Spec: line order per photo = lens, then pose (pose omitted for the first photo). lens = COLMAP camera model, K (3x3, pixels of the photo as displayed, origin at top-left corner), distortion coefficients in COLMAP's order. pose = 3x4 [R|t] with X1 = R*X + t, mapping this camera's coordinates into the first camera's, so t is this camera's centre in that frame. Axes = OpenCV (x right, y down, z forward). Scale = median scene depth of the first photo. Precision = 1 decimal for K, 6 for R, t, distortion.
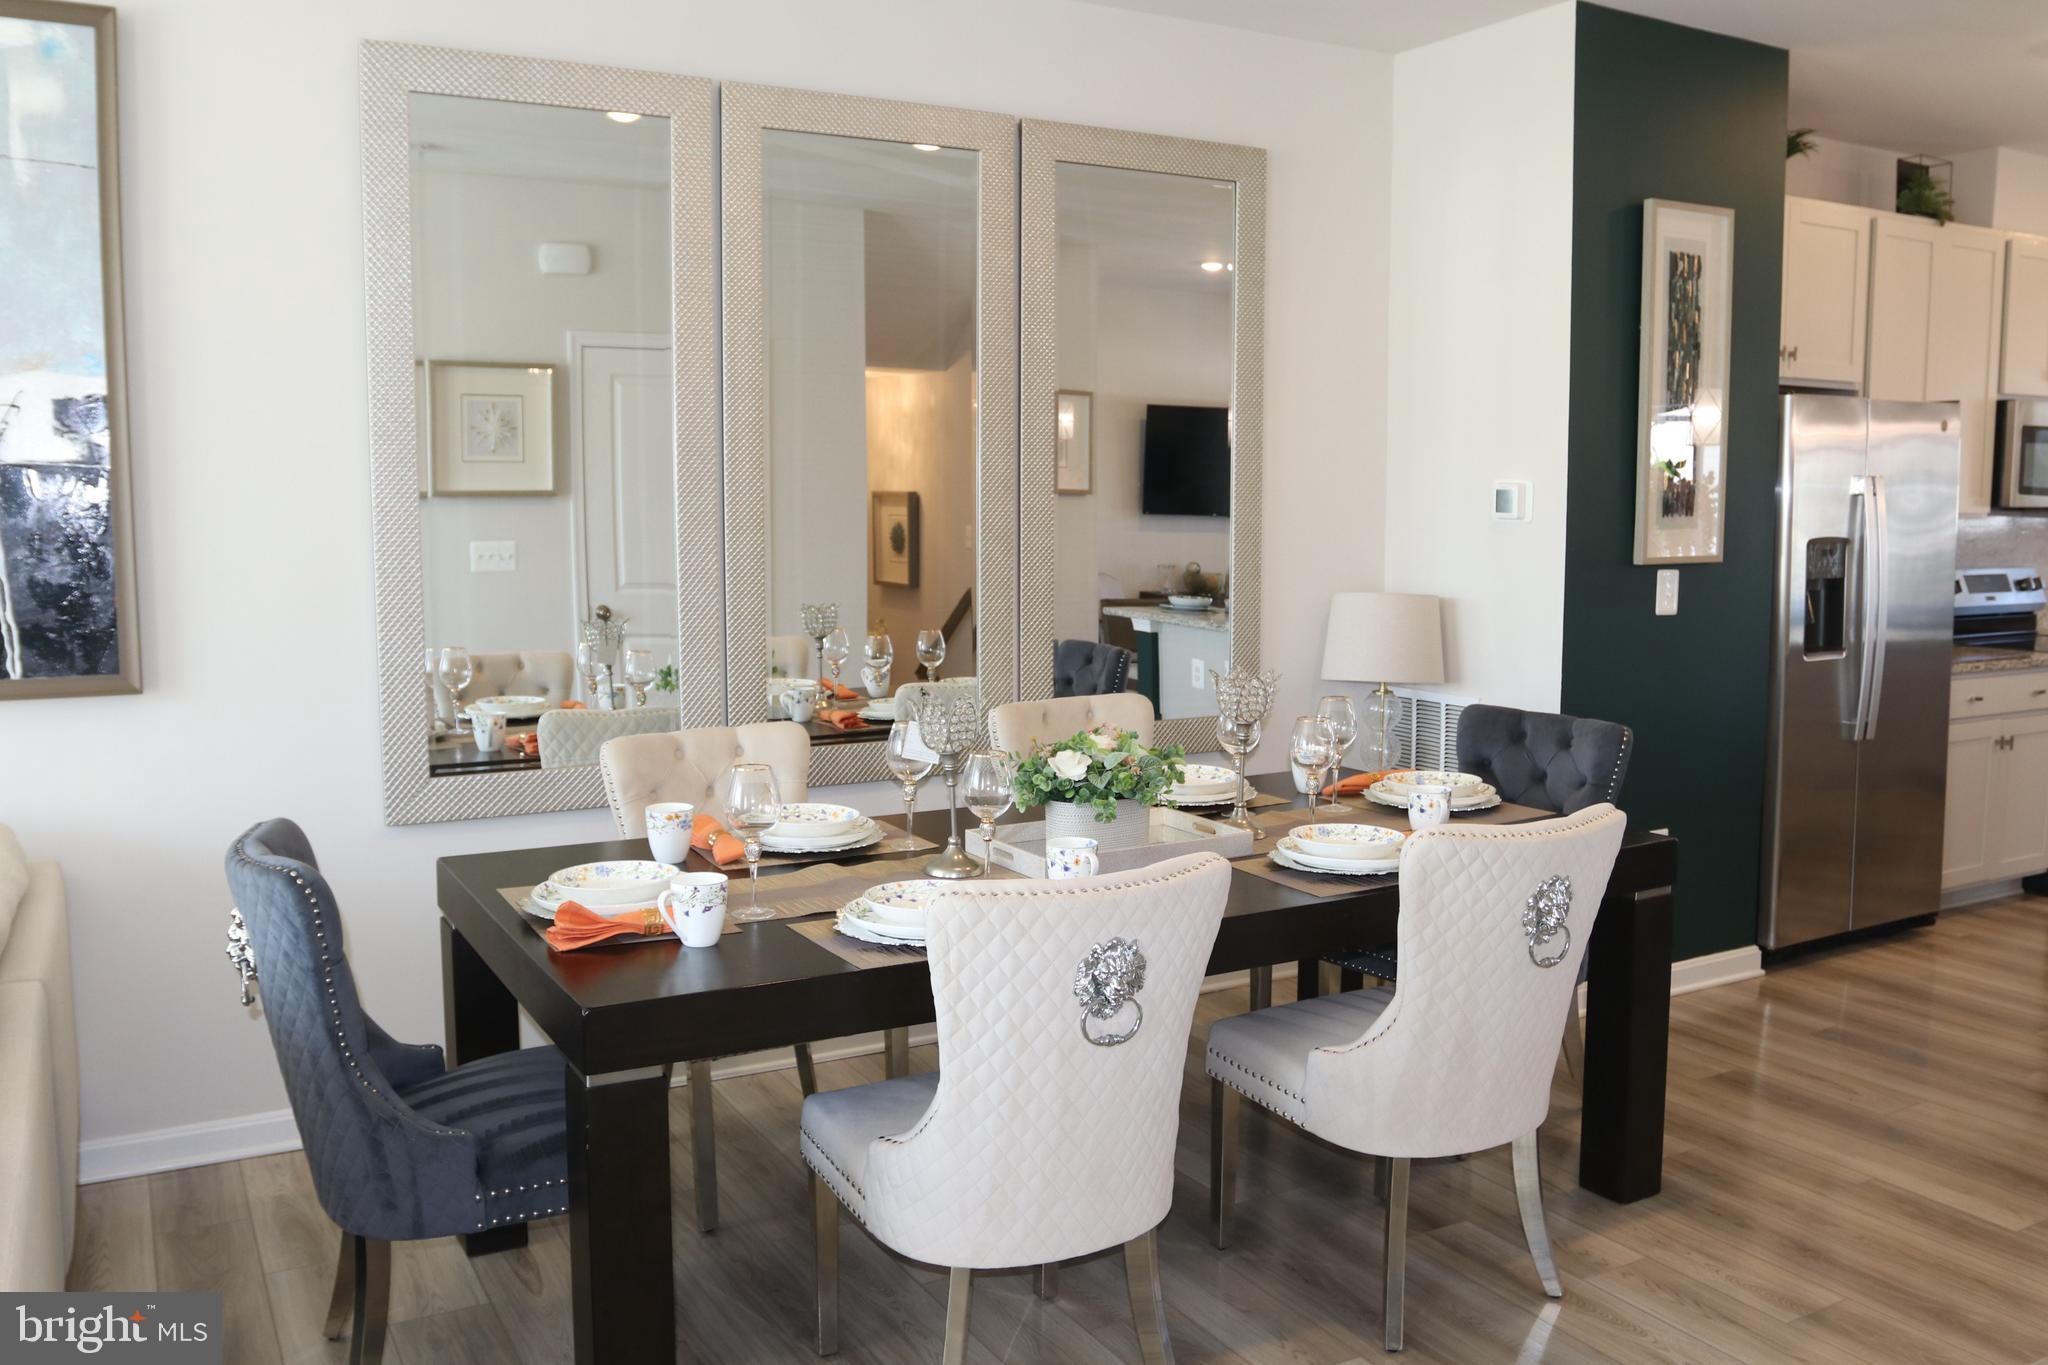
lens RADIAL K [[1651.2, 0, 1024.0], [0, 1651.2, 682.5], [0, 0, 1]] dist [-0.008212, -0.004721]
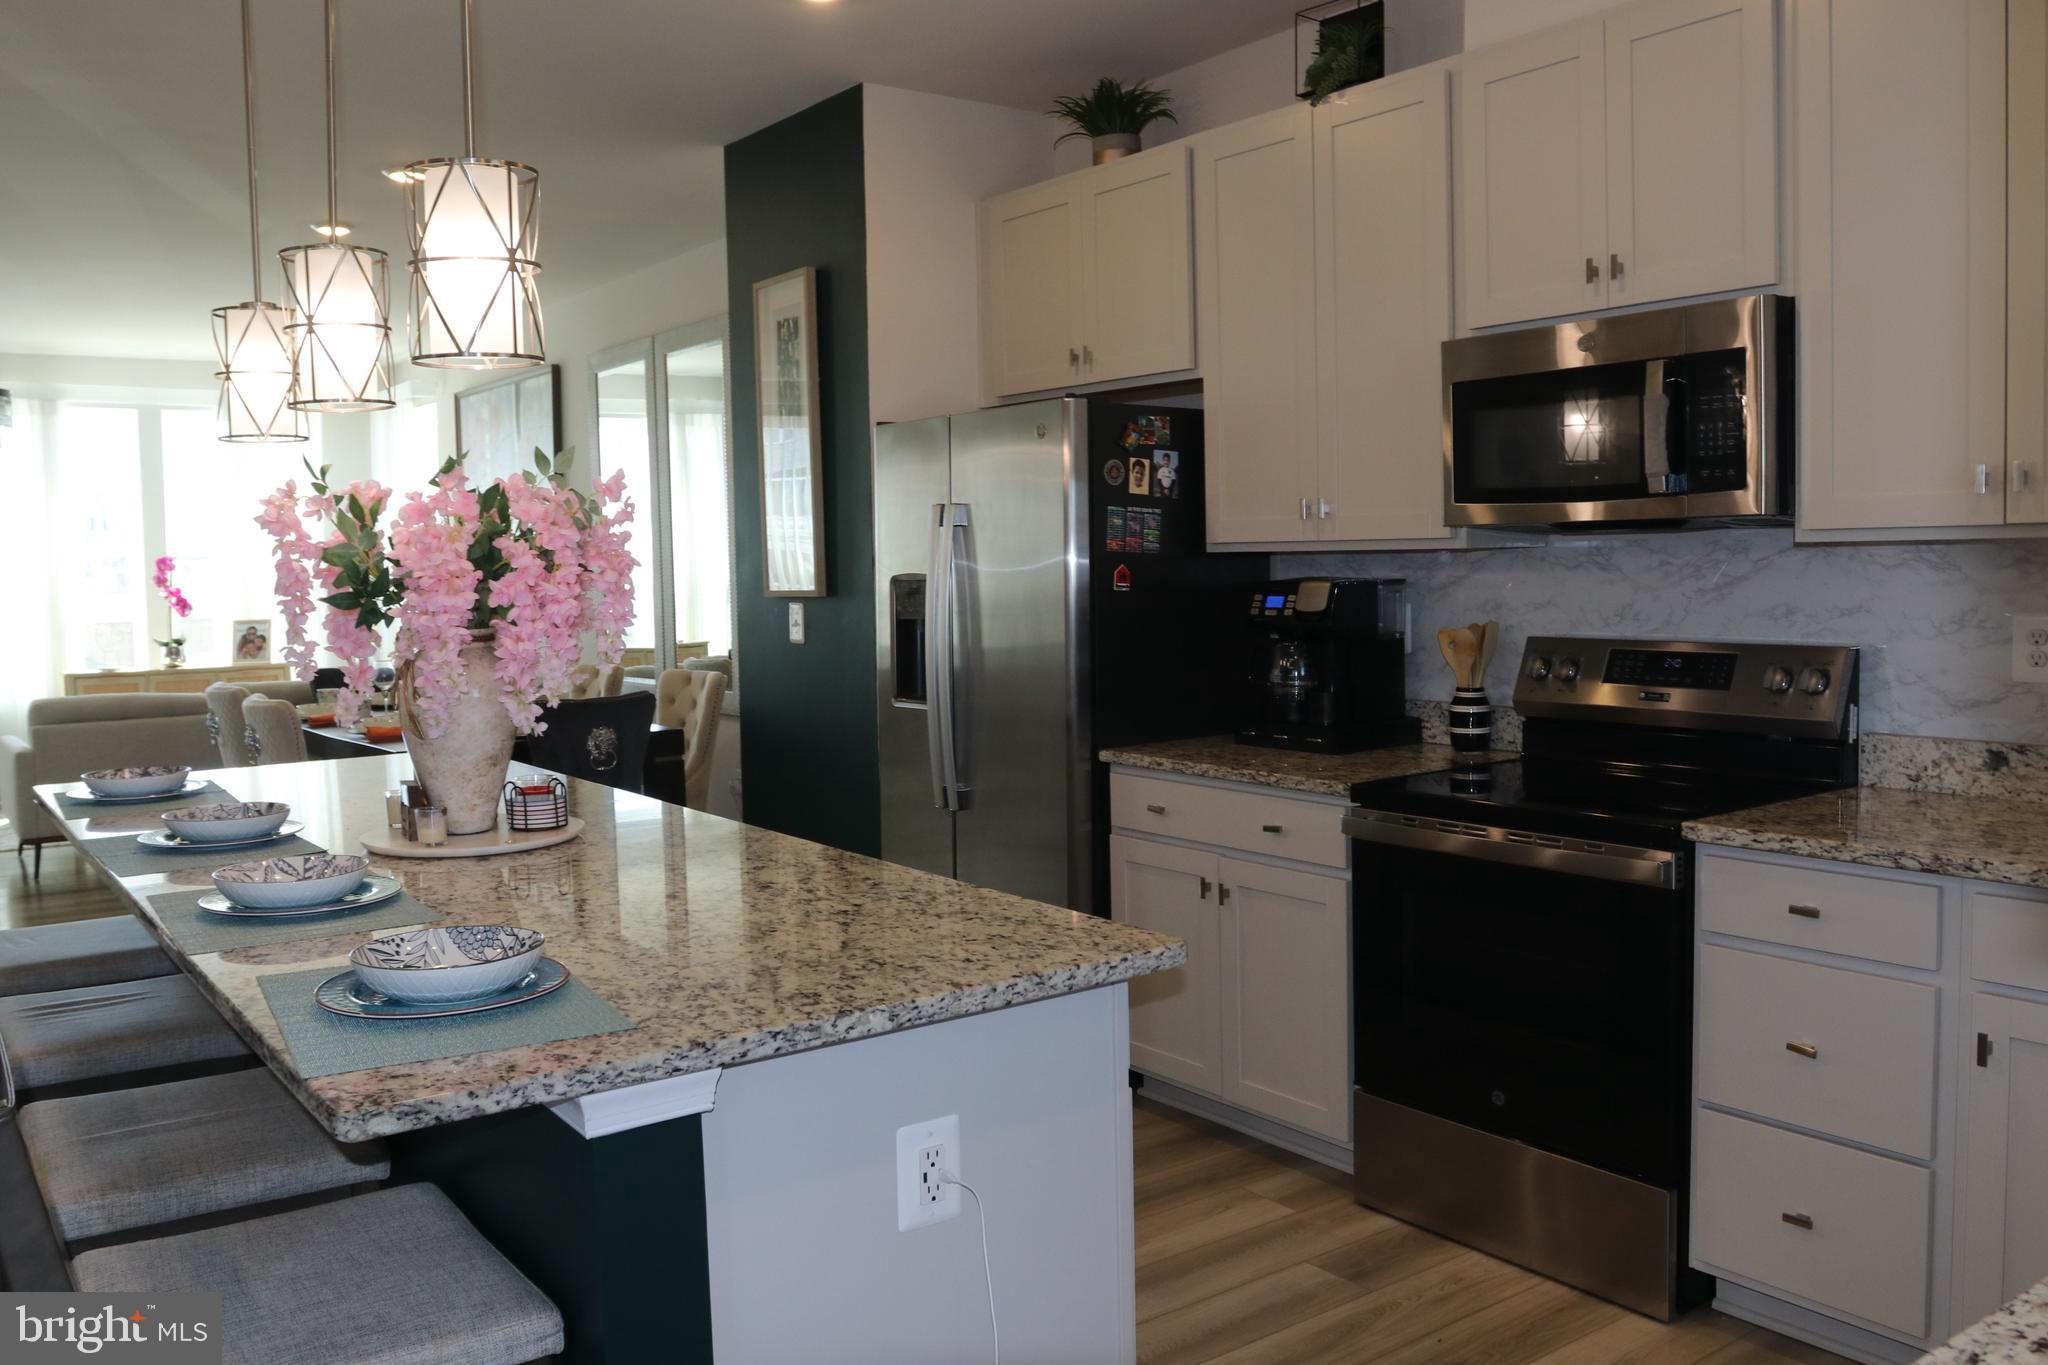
lens RADIAL K [[1651.2, 0, 1024.0], [0, 1651.2, 682.5], [0, 0, 1]] dist [-0.008212, -0.004721]
pose [[0.102584, 0.068756, -0.992345, 1.423029], [-0.095578, 0.993674, 0.058968, -0.088606], [0.990122, 0.088797, 0.108507, 0.974997]]
